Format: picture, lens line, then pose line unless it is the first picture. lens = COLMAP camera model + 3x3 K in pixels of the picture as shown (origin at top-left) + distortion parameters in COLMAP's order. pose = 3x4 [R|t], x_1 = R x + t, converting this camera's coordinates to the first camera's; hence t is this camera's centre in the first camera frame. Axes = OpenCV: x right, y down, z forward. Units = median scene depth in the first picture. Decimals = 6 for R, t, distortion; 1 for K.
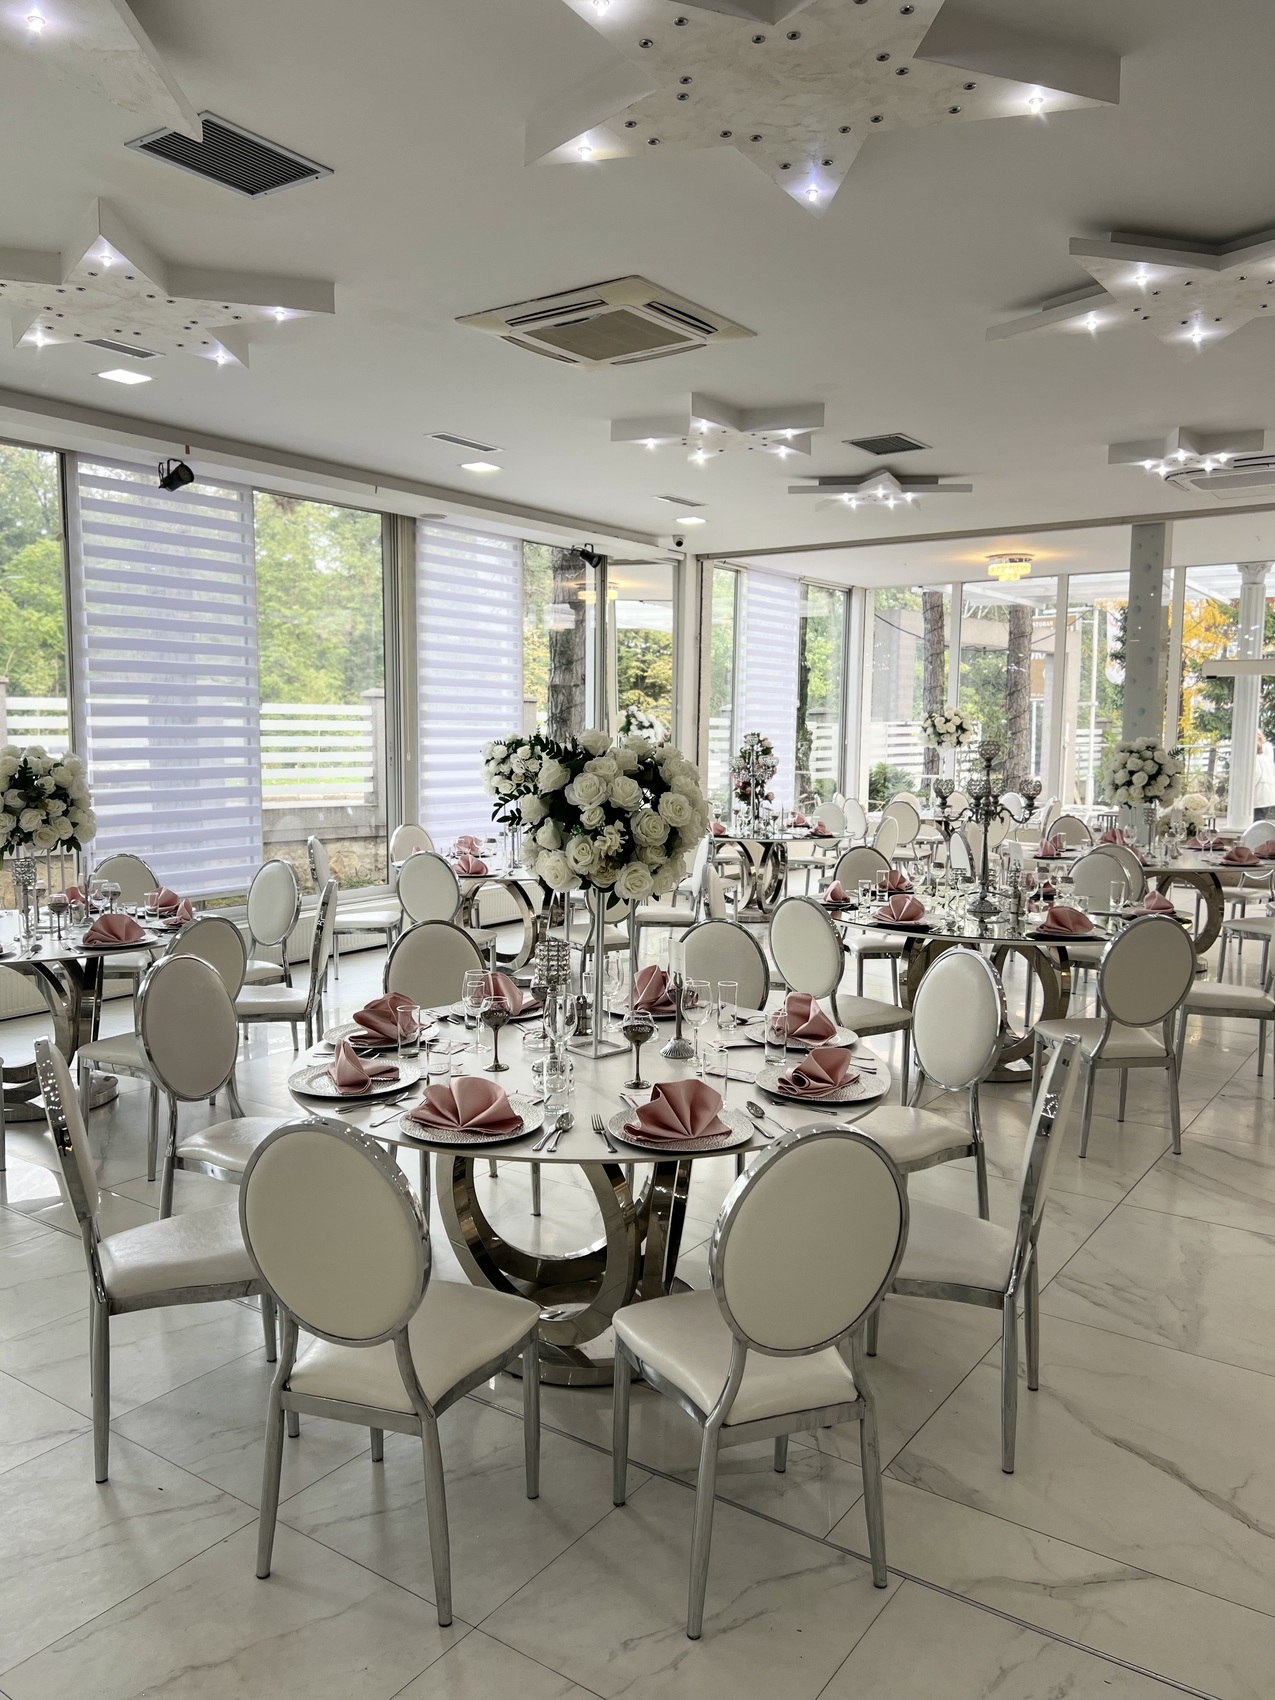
lens RADIAL K [[1274.6, 0, 633.6], [0, 1274.6, 842.9], [0, 0, 1]] dist [0.010050, -0.003471]
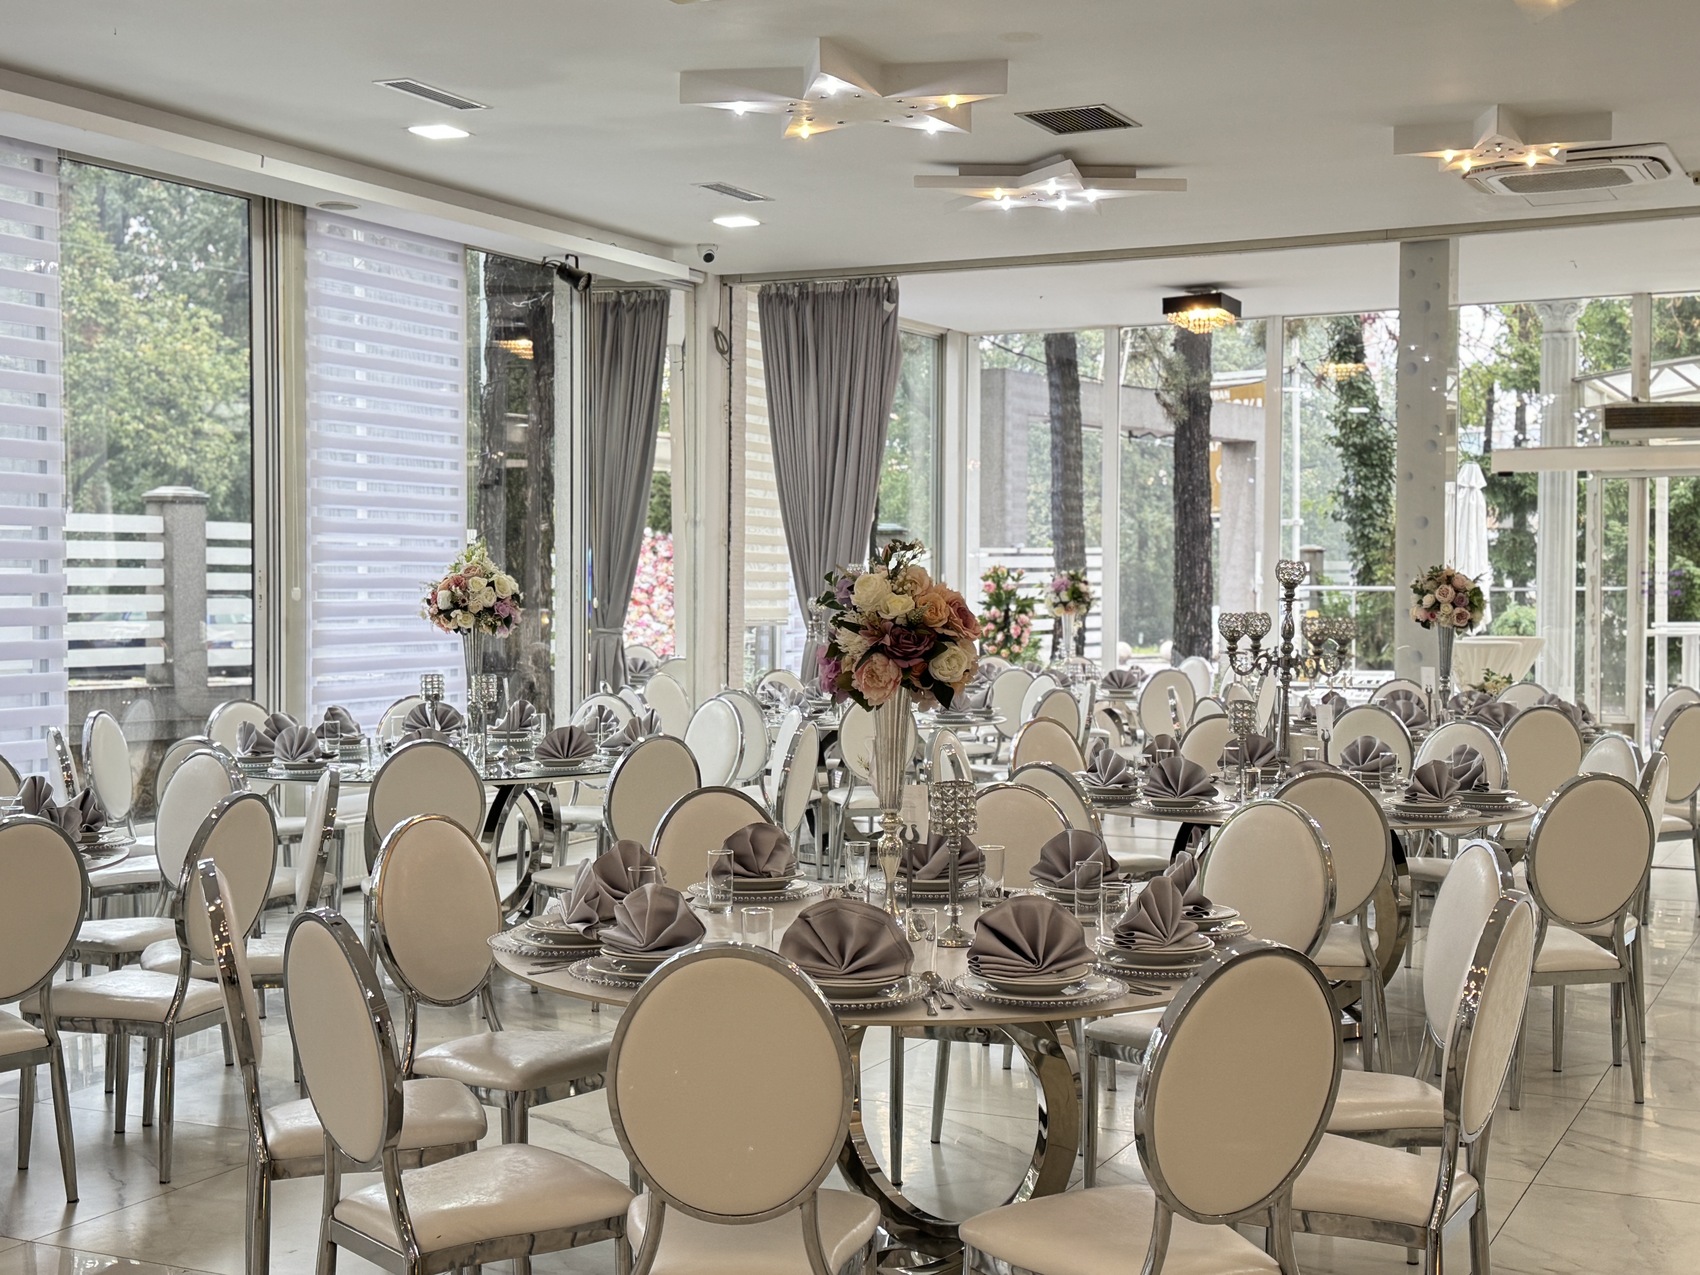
lens RADIAL K [[2306.8, 0, 851.6], [0, 2306.8, 637.8], [0, 0, 1]] dist [0.137992, 0.000000]
pose [[0.983416, -0.010146, 0.181082, -0.127102], [0.022172, 0.997671, -0.064512, 0.032212], [-0.180005, 0.067457, 0.981350, -0.142355]]
